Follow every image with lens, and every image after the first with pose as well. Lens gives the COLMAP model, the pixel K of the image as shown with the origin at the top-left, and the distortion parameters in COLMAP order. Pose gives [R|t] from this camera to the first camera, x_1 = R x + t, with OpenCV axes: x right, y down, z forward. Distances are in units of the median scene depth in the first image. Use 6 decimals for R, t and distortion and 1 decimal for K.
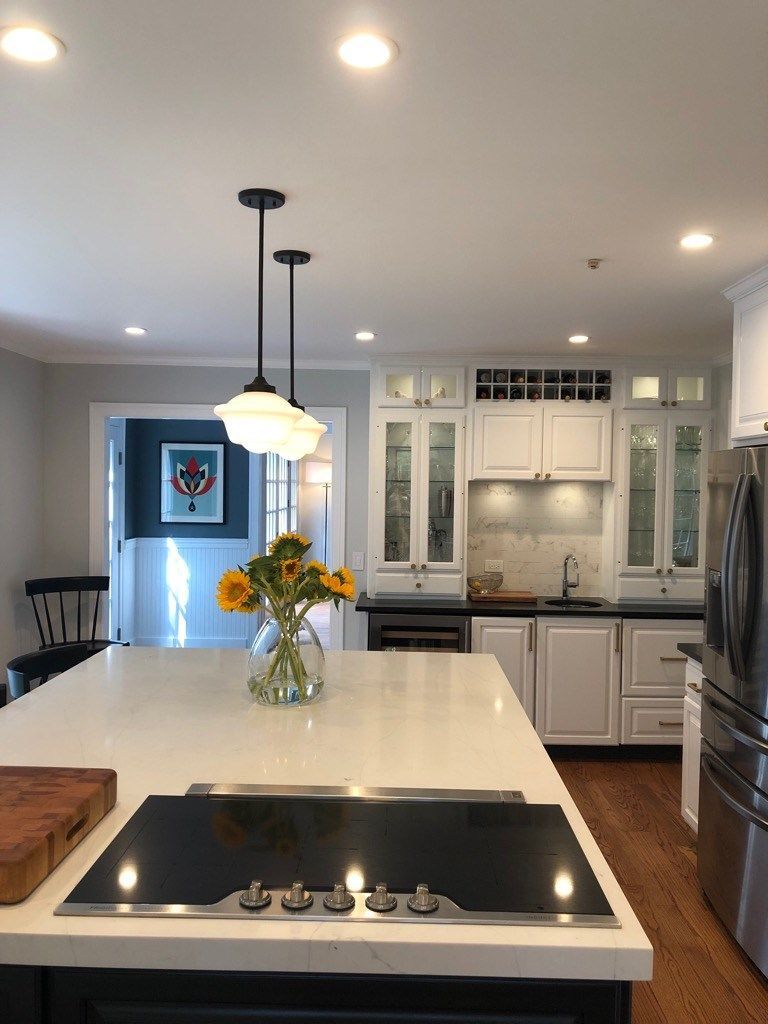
lens RADIAL K [[777.5, 0, 384.0], [0, 777.5, 512.0], [0, 0, 1]] dist [0.049236, -0.059564]
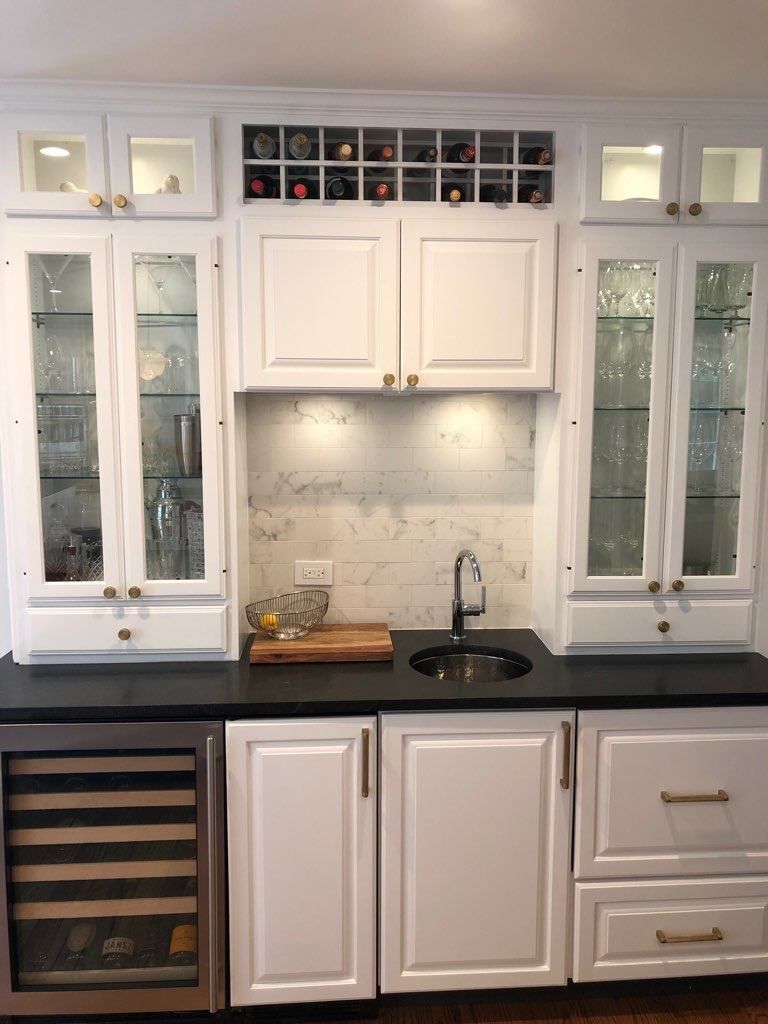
lens RADIAL K [[777.5, 0, 384.0], [0, 777.5, 512.0], [0, 0, 1]] dist [0.049236, -0.059564]
pose [[0.996931, -0.024113, 0.074484, 0.158563], [0.016569, 0.994821, 0.100284, -0.016331], [-0.076516, -0.098742, 0.992167, 0.553681]]
